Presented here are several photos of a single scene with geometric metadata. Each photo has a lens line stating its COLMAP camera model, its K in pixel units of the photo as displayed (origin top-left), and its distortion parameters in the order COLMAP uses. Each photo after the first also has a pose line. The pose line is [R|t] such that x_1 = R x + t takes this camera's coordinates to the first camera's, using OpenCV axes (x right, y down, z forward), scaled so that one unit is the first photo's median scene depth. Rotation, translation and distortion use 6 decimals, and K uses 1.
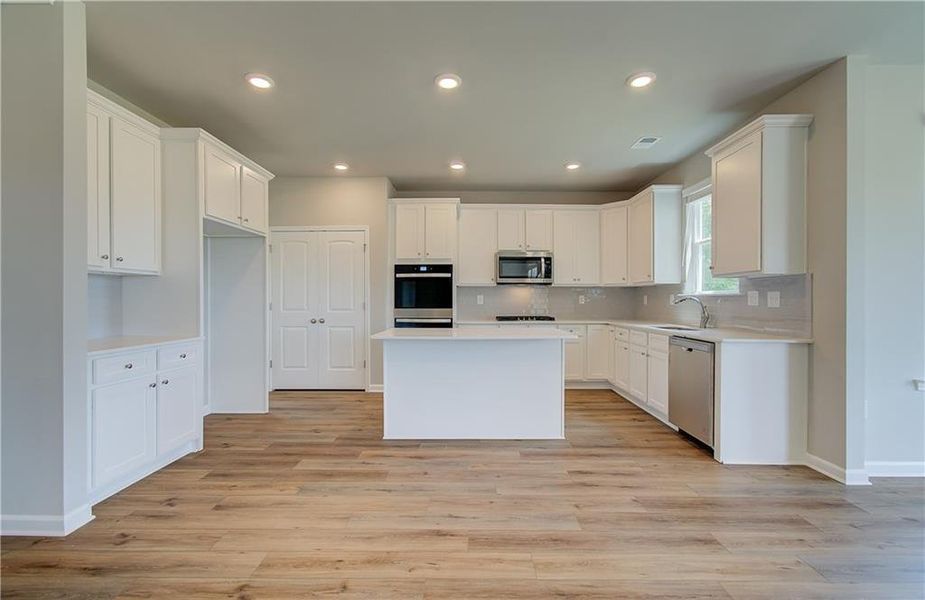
lens RADIAL K [[397.2, 0, 469.9], [0, 397.2, 302.6], [0, 0, 1]] dist [-0.000354, -0.000265]
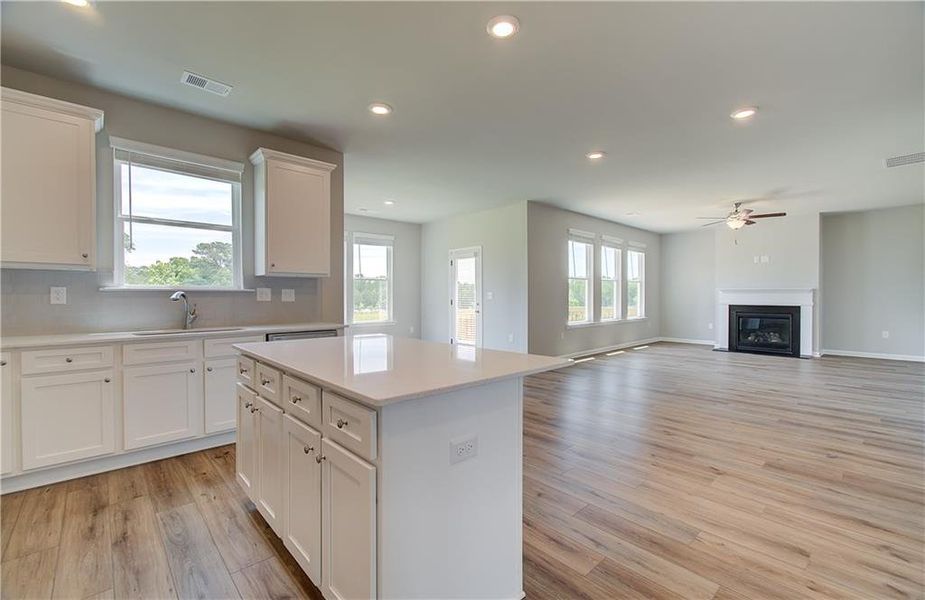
lens RADIAL K [[397.2, 0, 460.4], [0, 397.2, 300.8], [0, 0, 1]] dist [-0.000354, -0.000265]
pose [[-0.670484, -0.007793, 0.741883, -0.575345], [0.006590, 0.999843, 0.016459, -0.008624], [-0.741894, 0.015925, -0.670328, 1.543557]]
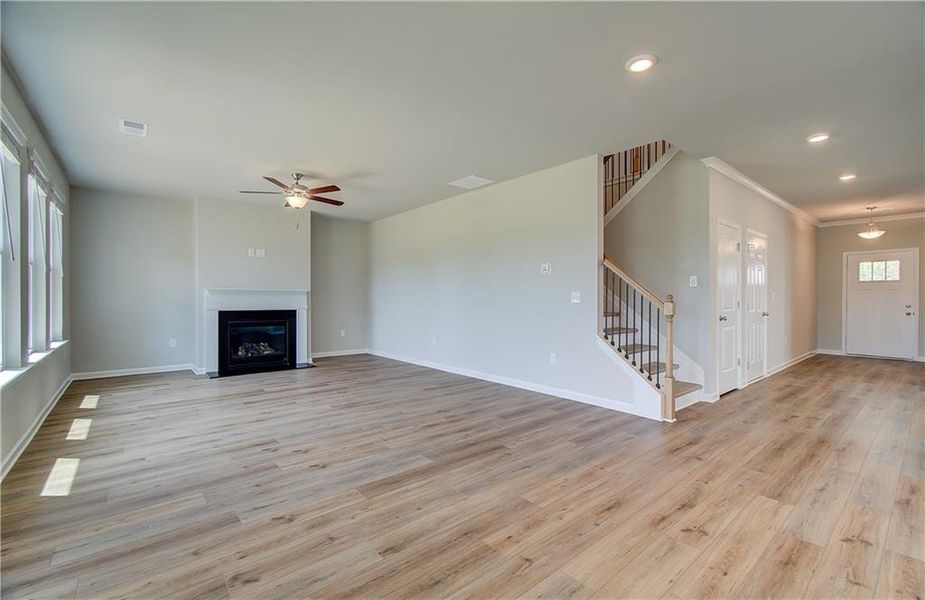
lens RADIAL K [[397.2, 0, 462.6], [0, 397.2, 304.9], [0, 0, 1]] dist [-0.000354, -0.000265]
pose [[-0.763589, 0.011855, -0.645593, 0.595026], [-0.004430, 0.999712, 0.023597, -0.006022], [0.645687, 0.020879, -0.763317, 0.601852]]
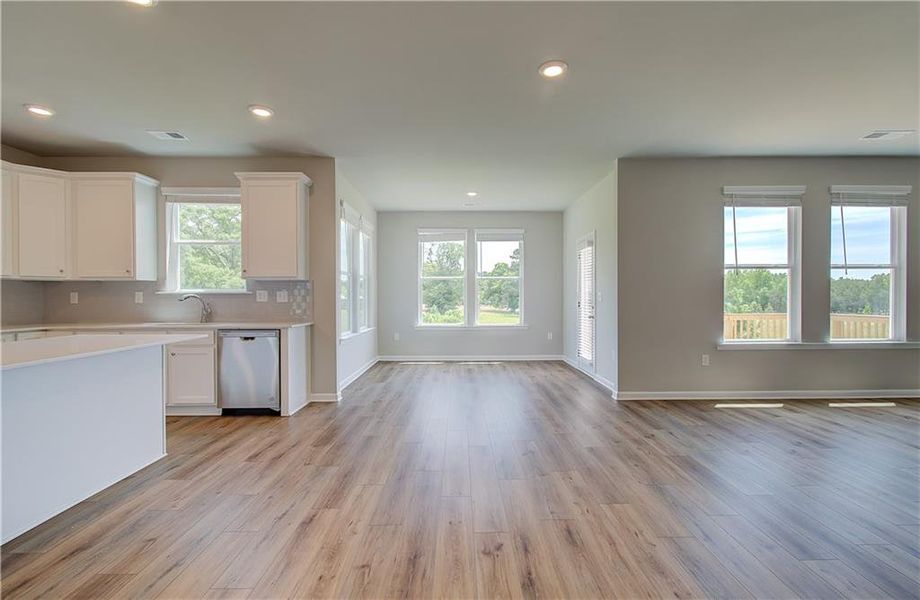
lens RADIAL K [[416.4, 0, 456.7], [0, 416.4, 298.6], [0, 0, 1]] dist [0.002988, 0.001186]
pose [[-0.000422, -0.004565, 0.999989, -0.778432], [0.009830, 0.999941, 0.004569, -0.002452], [-0.999952, 0.009832, -0.000378, 0.404158]]
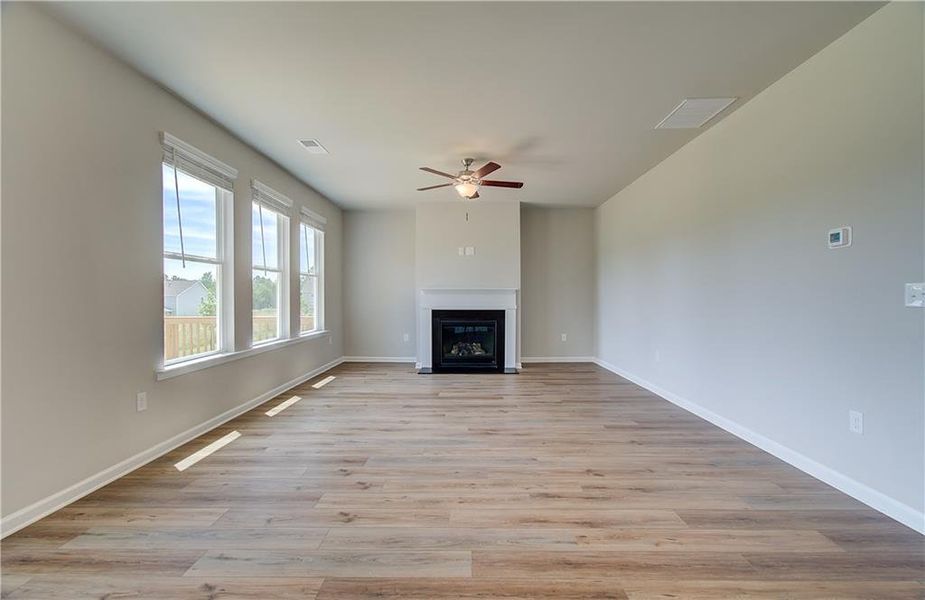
lens RADIAL K [[397.2, 0, 470.5], [0, 397.2, 301.1], [0, 0, 1]] dist [-0.000354, -0.000265]
pose [[-0.999996, 0.002770, -0.000420, 0.035148], [0.002763, 0.999873, 0.015711, -0.000656], [0.000463, 0.015709, -0.999876, 0.386587]]
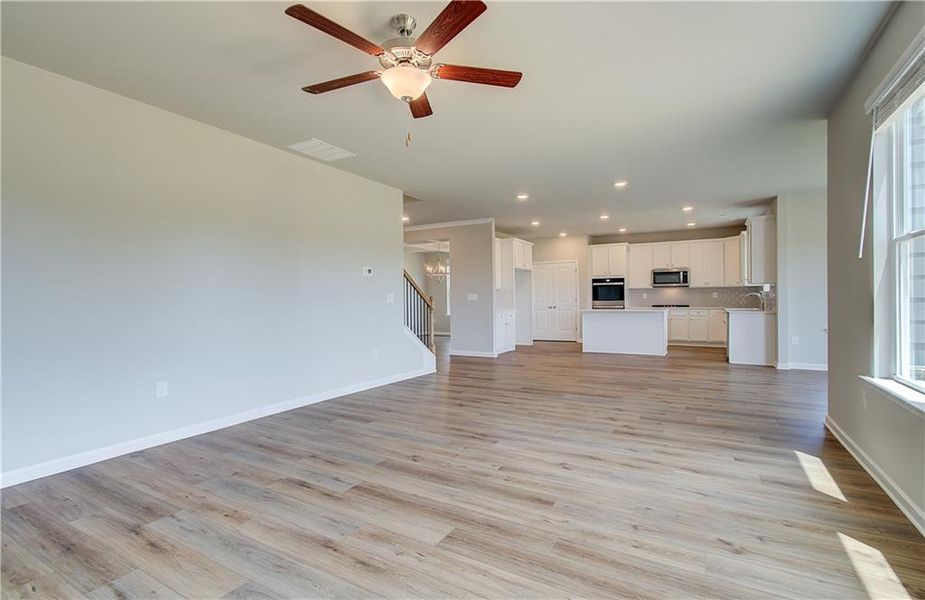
lens RADIAL K [[418.7, 0, 430.0], [0, 418.7, 299.7], [0, 0, 1]] dist [0.002988, 0.001186]
pose [[0.835877, -0.007659, -0.548864, 0.509518], [0.007253, 0.999969, -0.002908, 0.014269], [0.548869, -0.001550, 0.835907, -1.871300]]
